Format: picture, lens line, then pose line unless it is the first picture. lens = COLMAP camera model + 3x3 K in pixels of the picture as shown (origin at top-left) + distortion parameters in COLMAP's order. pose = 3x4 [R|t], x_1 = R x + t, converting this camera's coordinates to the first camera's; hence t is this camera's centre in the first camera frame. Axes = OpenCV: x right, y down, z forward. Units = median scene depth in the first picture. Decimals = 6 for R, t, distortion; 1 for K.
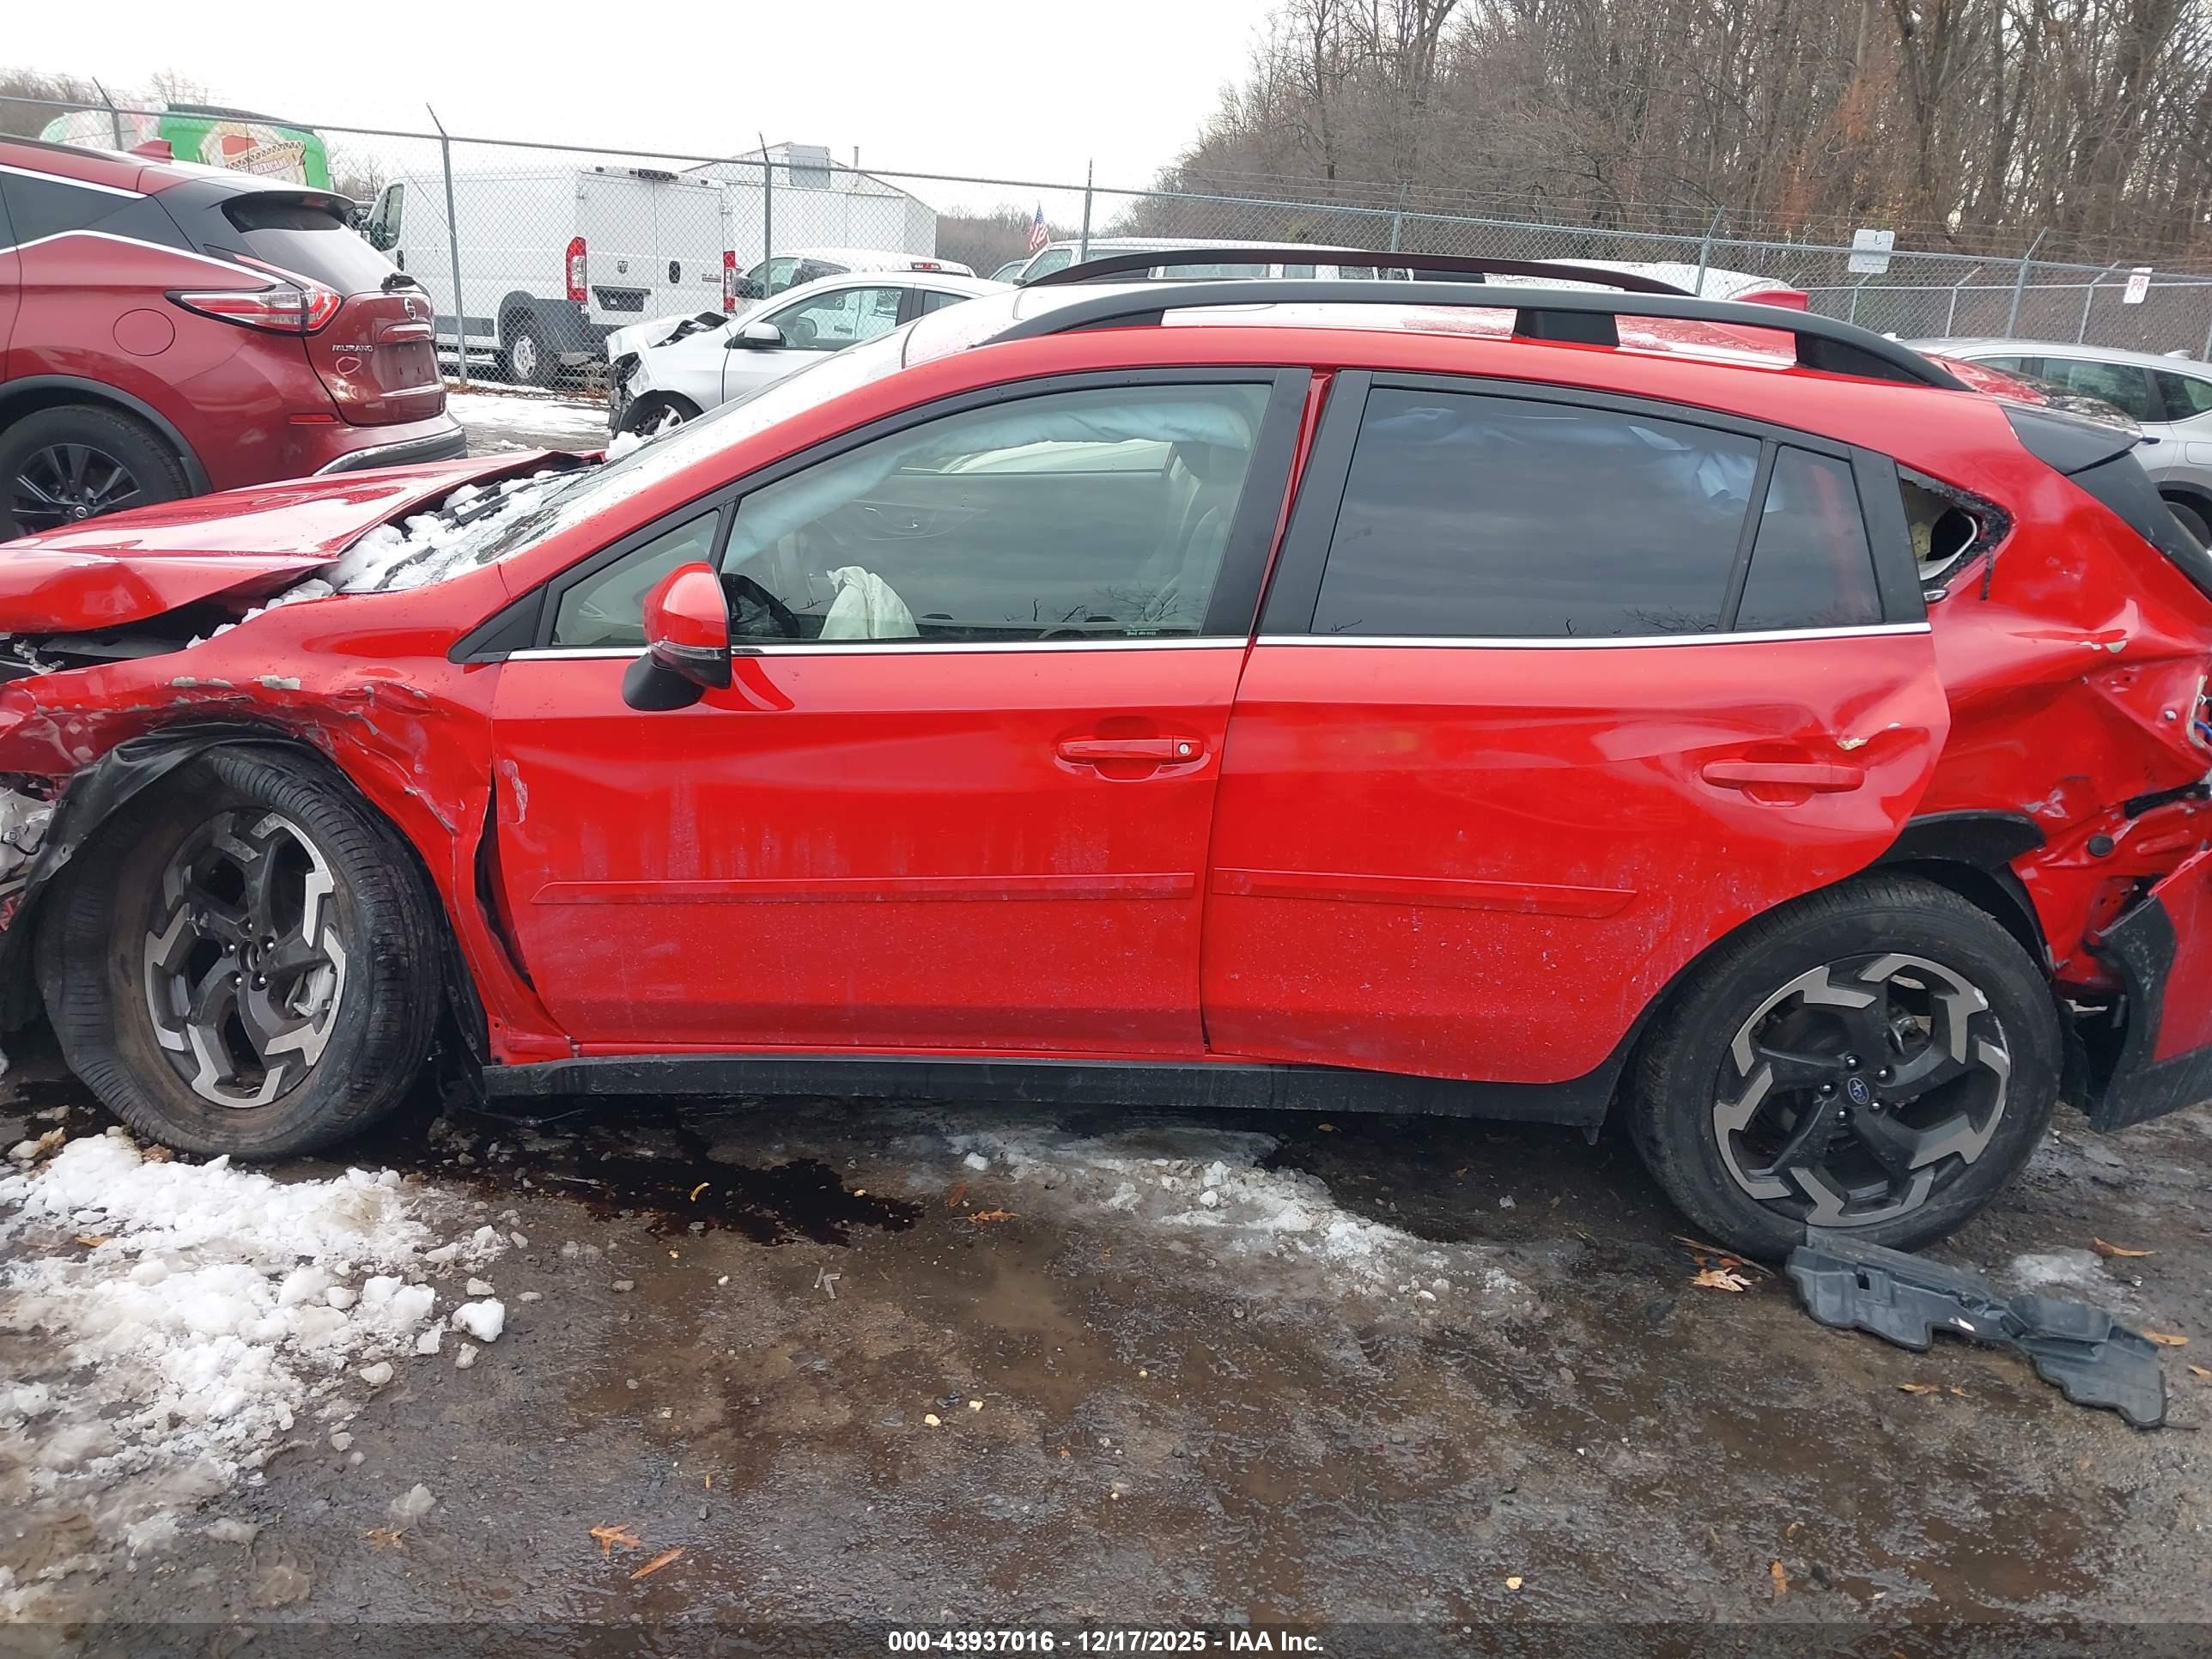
lens RADIAL K [[1727.9, 0, 1099.7], [0, 1727.9, 815.1], [0, 0, 1]] dist [0.049596, -0.072197]
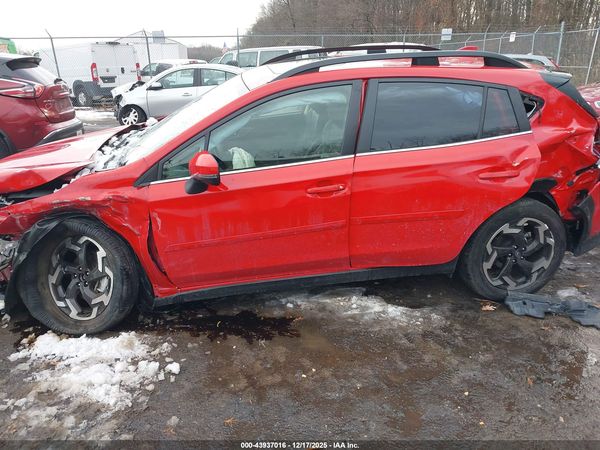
lens RADIAL K [[468.7, 0, 298.3], [0, 468.7, 221.1], [0, 0, 1]] dist [0.049596, -0.072197]
pose [[0.987508, -0.126394, 0.094086, -0.137724], [0.123152, 0.991600, 0.039527, -0.015940], [-0.098292, -0.027446, 0.994779, 0.013106]]
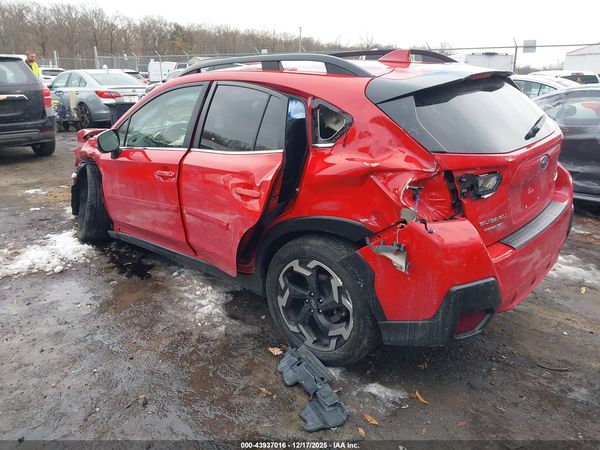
lens RADIAL K [[468.7, 0, 298.3], [0, 468.7, 221.1], [0, 0, 1]] dist [0.049596, -0.072197]
pose [[0.734749, 0.138104, -0.664132, 0.996320], [-0.156397, 0.987168, 0.032252, -0.011695], [0.660064, 0.080171, 0.746919, 0.357082]]
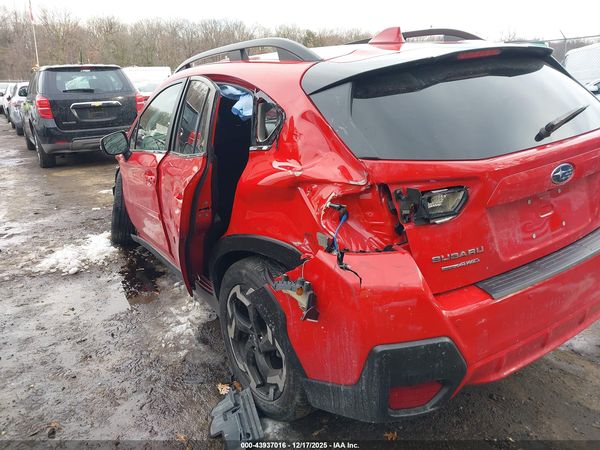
lens RADIAL K [[468.7, 0, 298.3], [0, 468.7, 221.1], [0, 0, 1]] dist [0.049596, -0.072197]
pose [[0.532285, 0.160968, -0.831121, 1.063992], [-0.185848, 0.980026, 0.070782, -0.078813], [0.825914, 0.116786, 0.551568, 0.678114]]
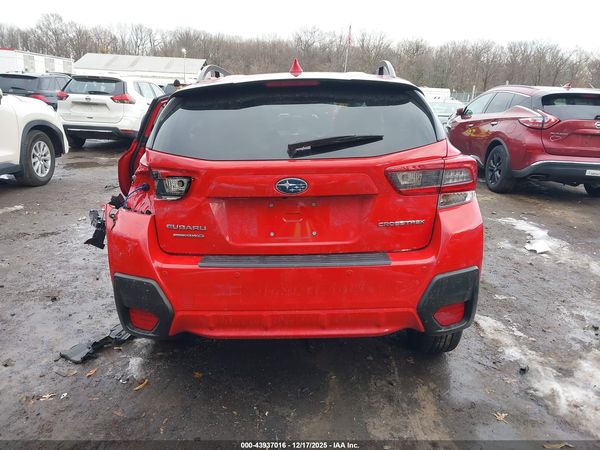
lens RADIAL K [[468.7, 0, 298.3], [0, 468.7, 221.1], [0, 0, 1]] dist [0.049596, -0.072197]
pose [[-0.014916, 0.182194, -0.983149, 1.422310], [-0.332772, 0.926303, 0.176708, -0.229891], [0.942889, 0.329800, 0.046812, 1.248263]]
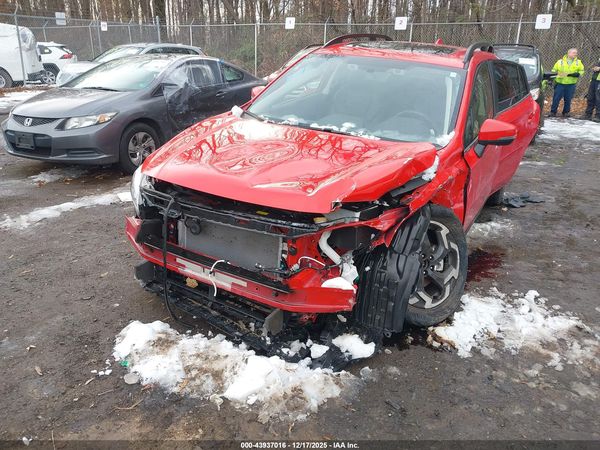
lens RADIAL K [[468.7, 0, 298.3], [0, 468.7, 221.1], [0, 0, 1]] dist [0.049596, -0.072197]
pose [[0.496340, -0.353880, 0.792727, -1.368265], [0.271381, 0.930629, 0.245524, -0.302802], [-0.824621, 0.093268, 0.557945, 0.717307]]
